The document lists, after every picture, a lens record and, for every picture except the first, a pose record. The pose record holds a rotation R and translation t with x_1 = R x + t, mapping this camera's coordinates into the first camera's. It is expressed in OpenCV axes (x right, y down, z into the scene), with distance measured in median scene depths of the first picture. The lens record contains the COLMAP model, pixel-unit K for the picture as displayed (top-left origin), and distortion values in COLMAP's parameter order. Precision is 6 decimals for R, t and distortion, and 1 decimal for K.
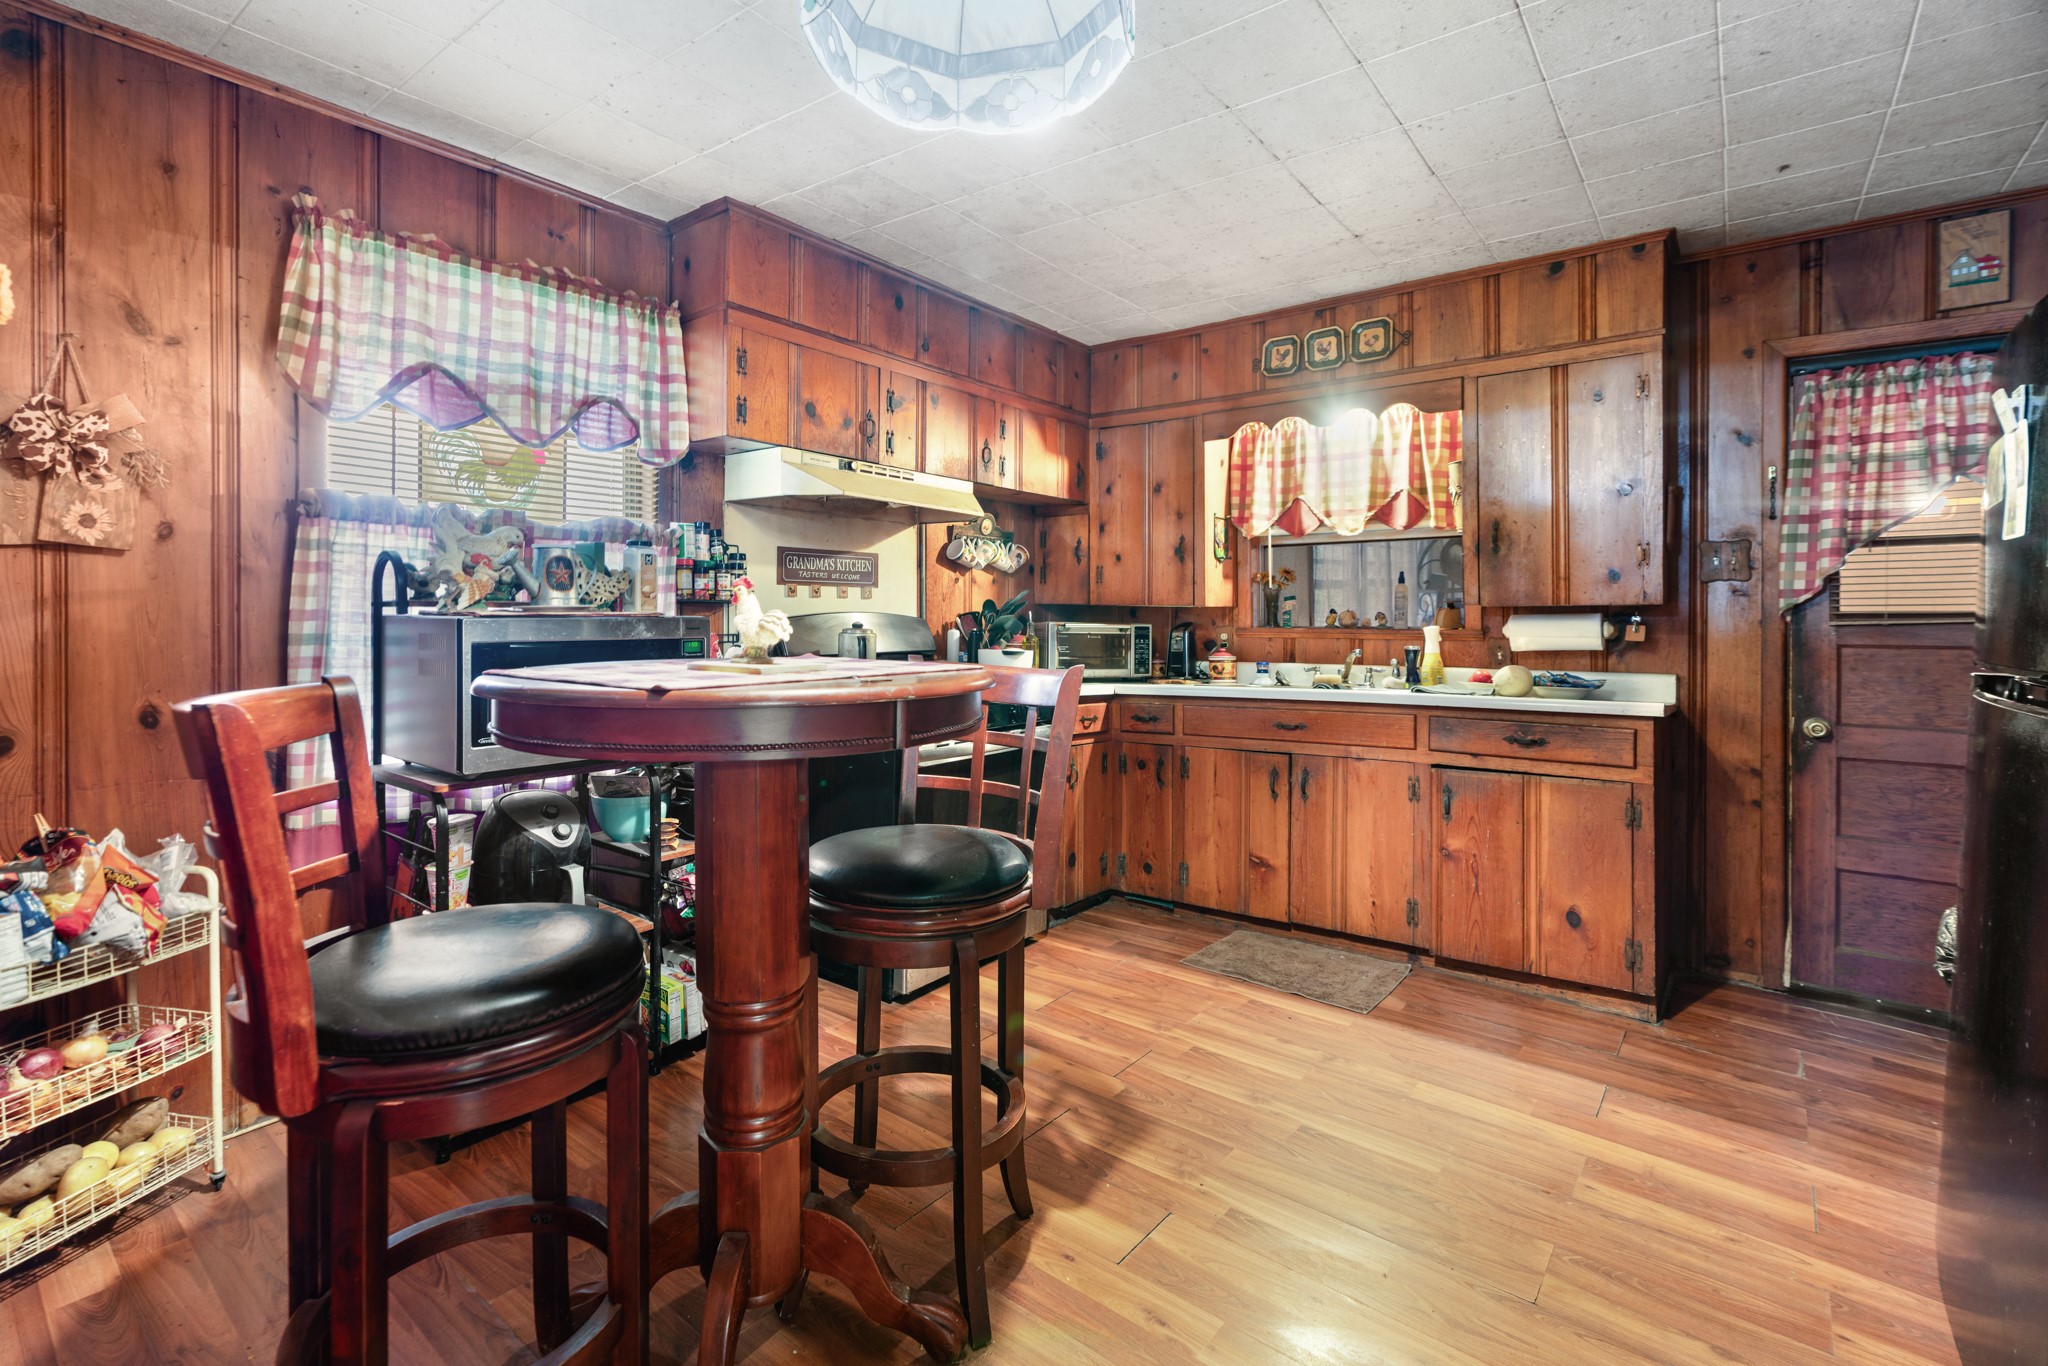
lens RADIAL K [[939.1, 0, 983.5], [0, 939.1, 625.1], [0, 0, 1]] dist [-0.010330, 0.000492]
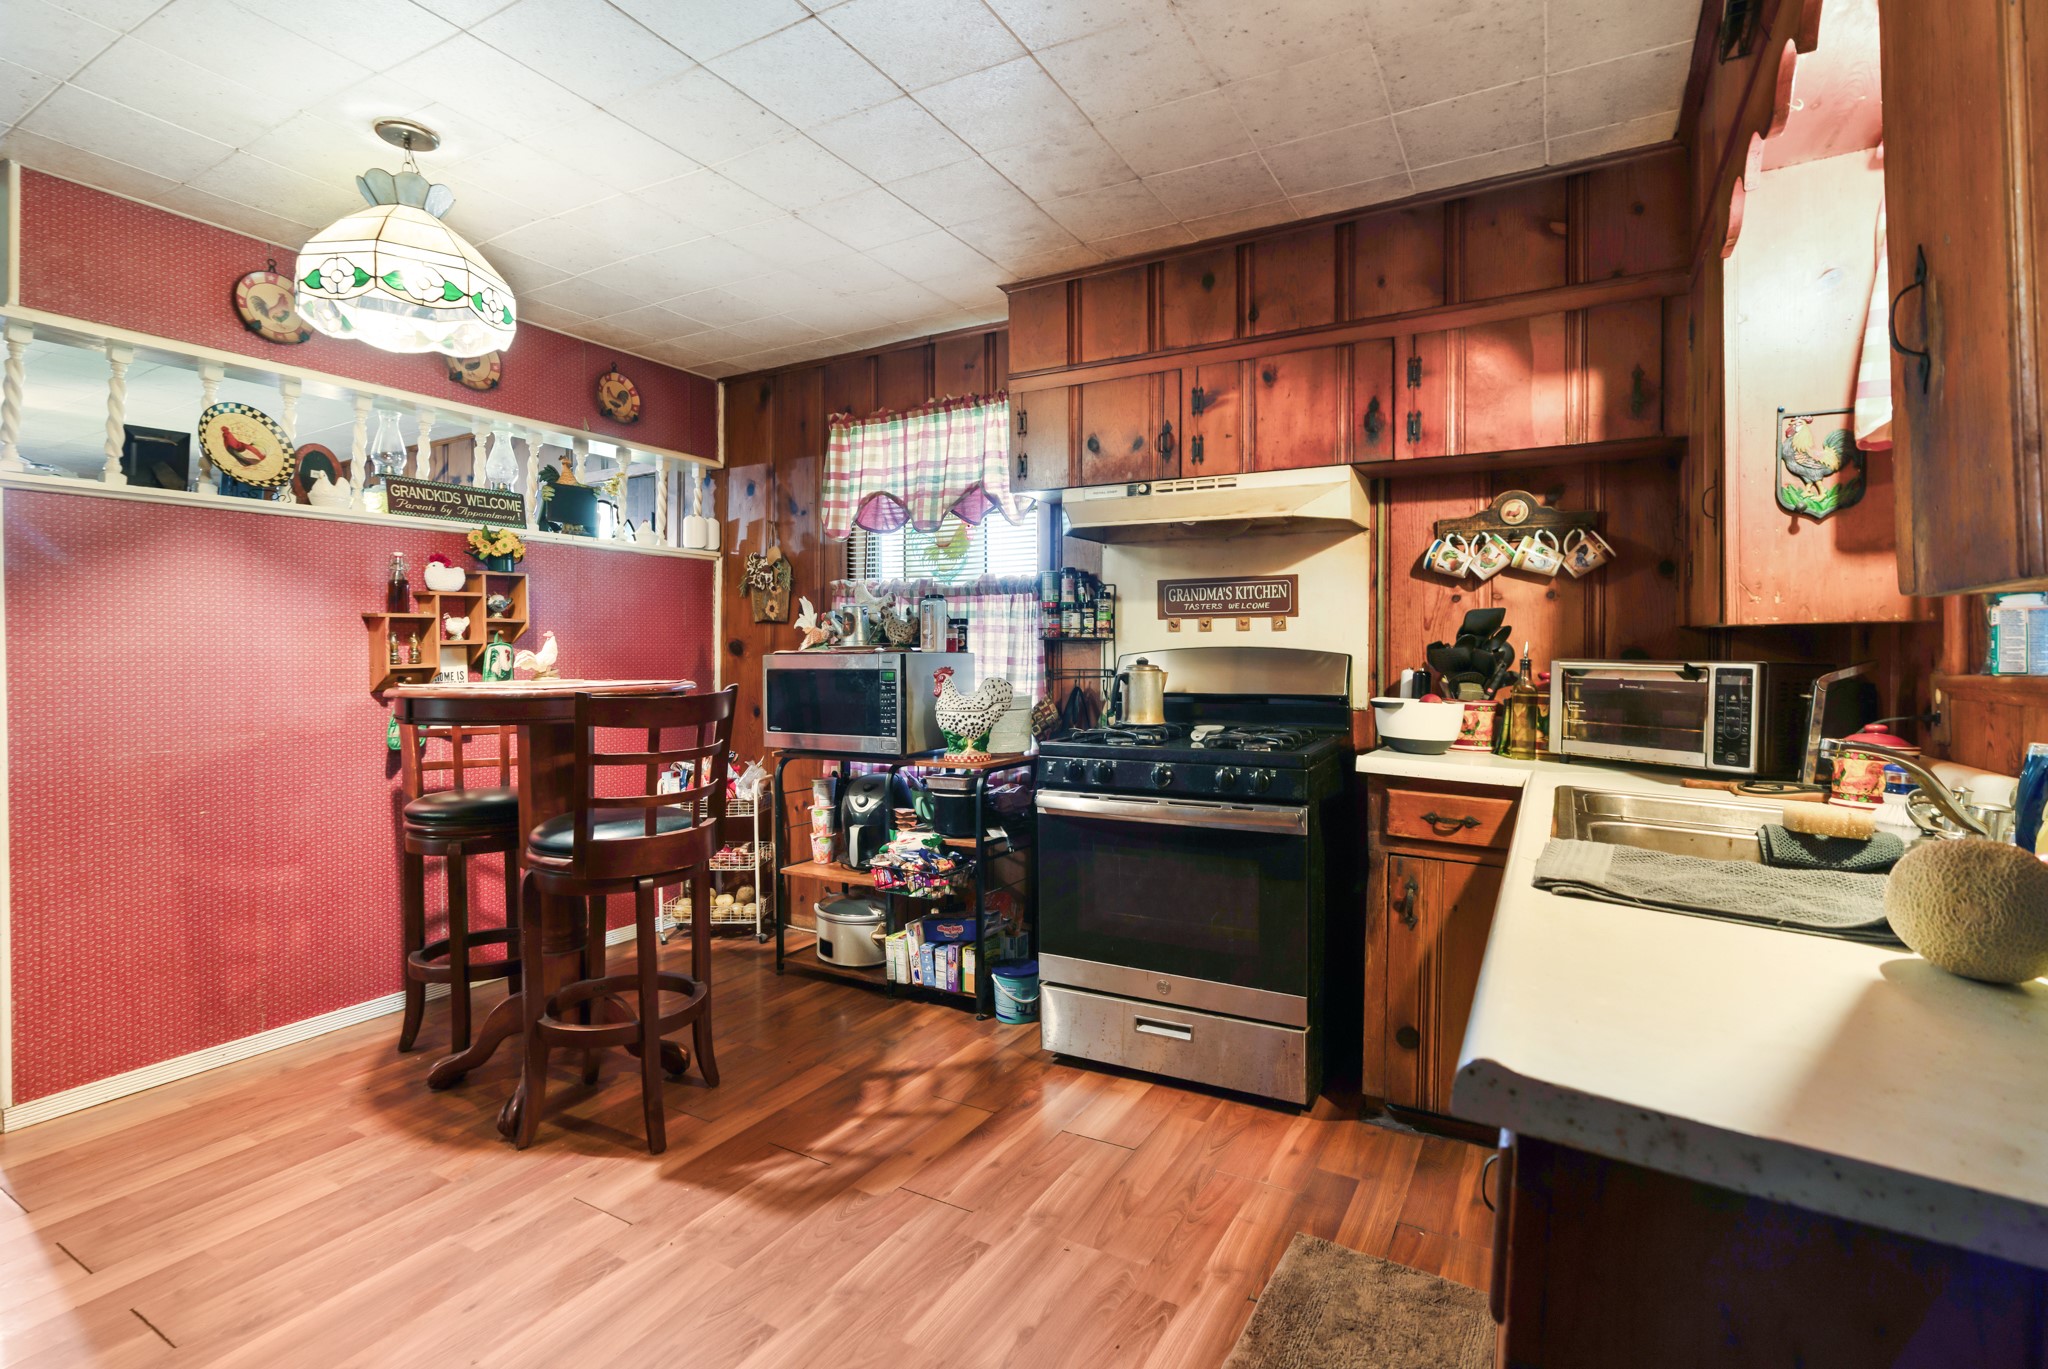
lens RADIAL K [[939.1, 0, 1021.5], [0, 939.1, 662.6], [0, 0, 1]] dist [-0.010330, 0.000492]
pose [[0.179899, 0.004700, -0.983674, 0.753148], [-0.006470, 0.999973, 0.003595, -0.001051], [0.983664, 0.005717, 0.179924, 0.718242]]
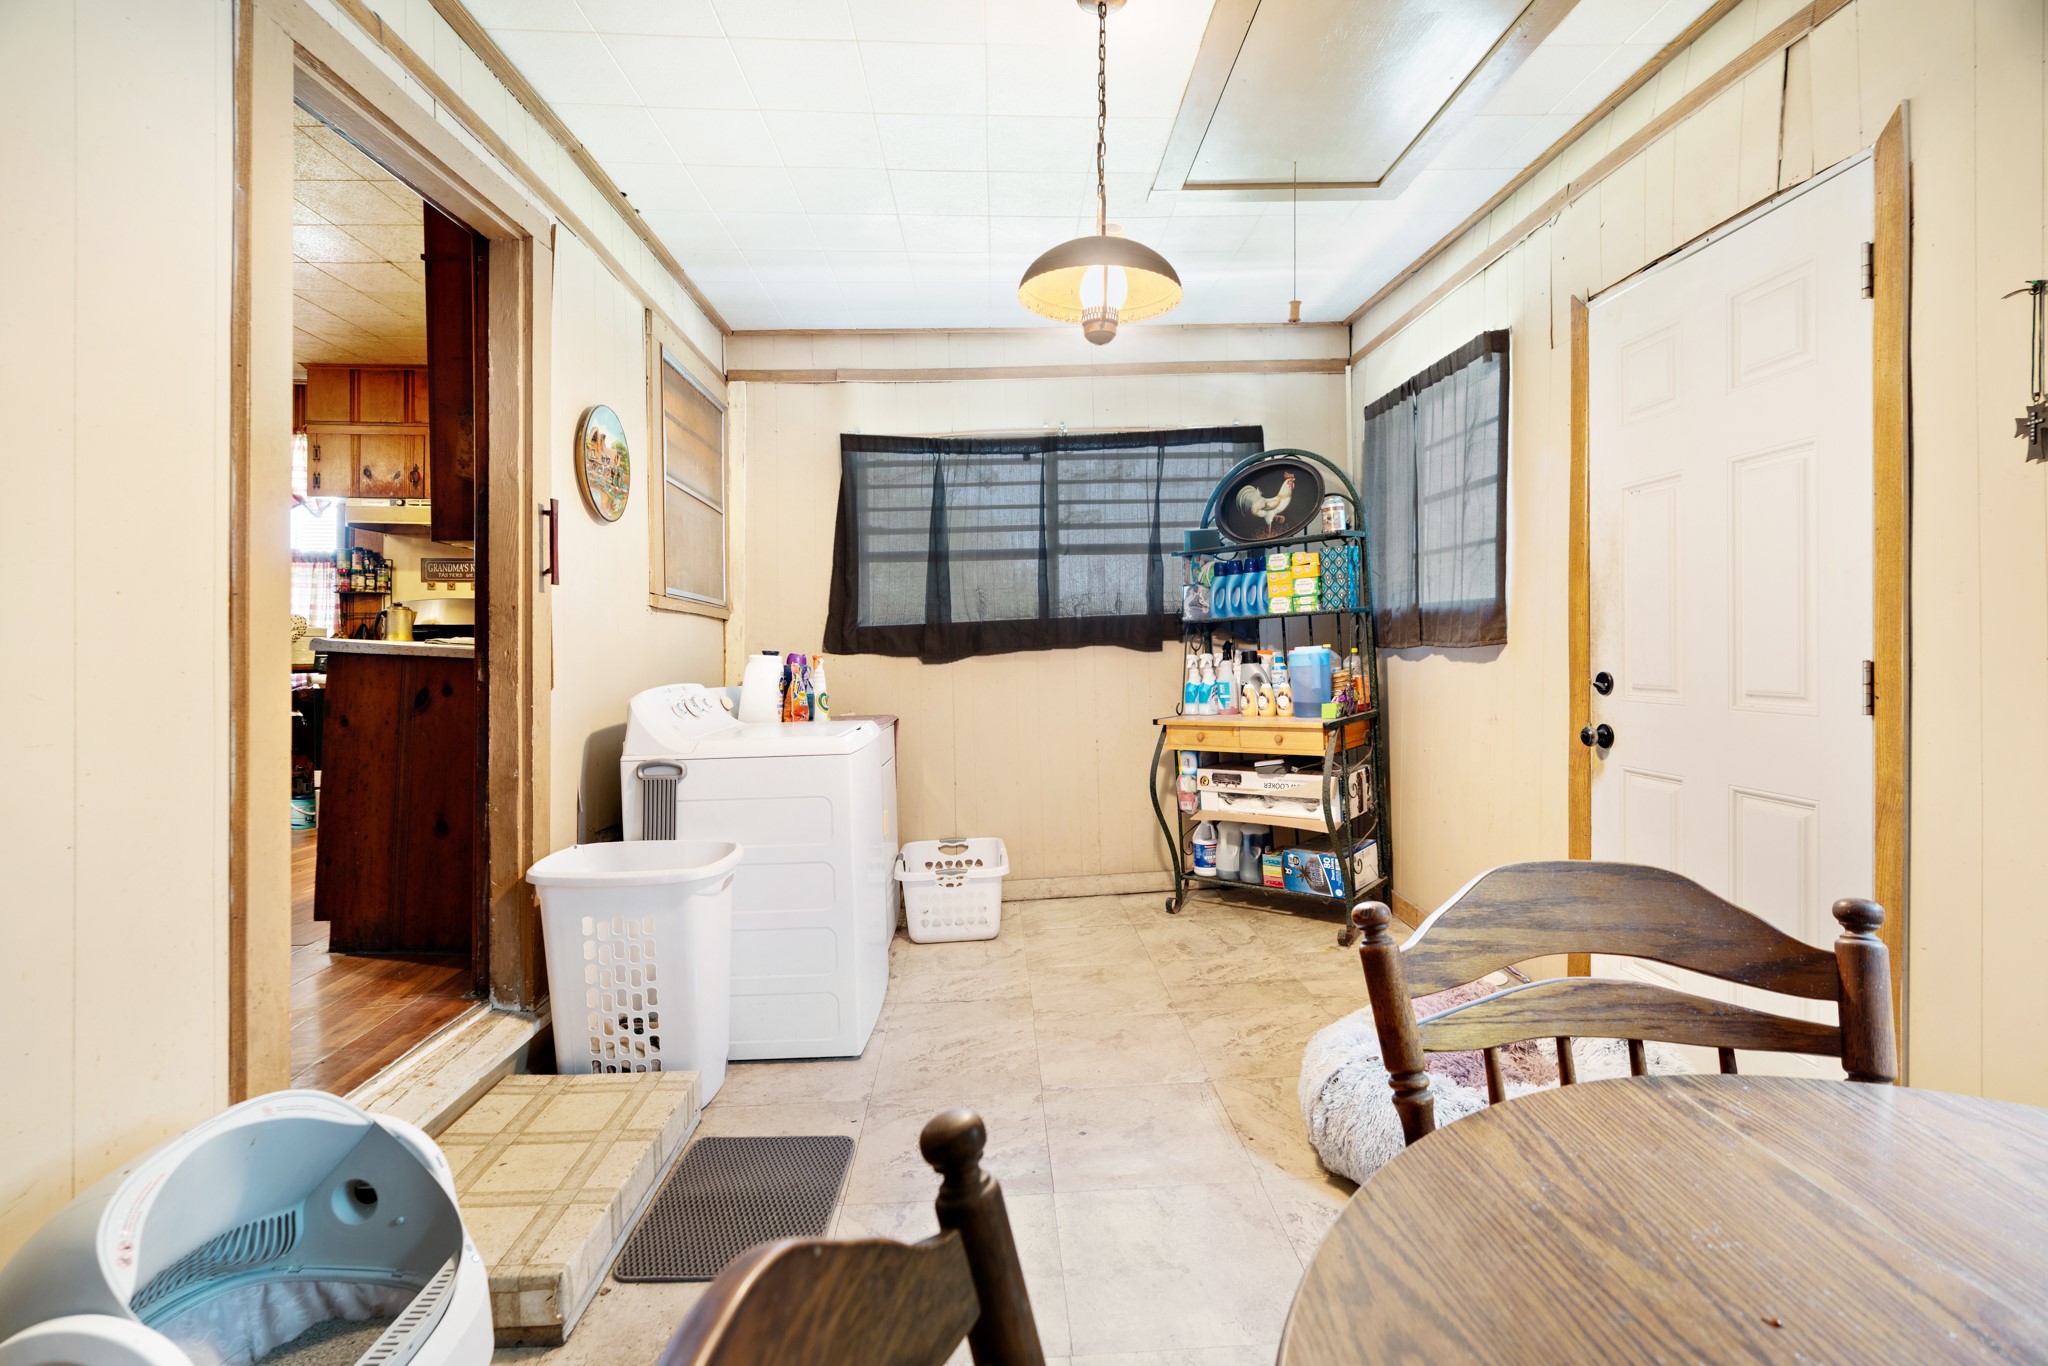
lens RADIAL K [[939.1, 0, 1029.6], [0, 939.1, 665.9], [0, 0, 1]] dist [-0.010330, 0.000492]
pose [[0.673623, 0.003265, -0.739068, 1.728740], [-0.007542, 0.999969, -0.002456, 0.099040], [0.739037, 0.007229, 0.673626, 0.730047]]
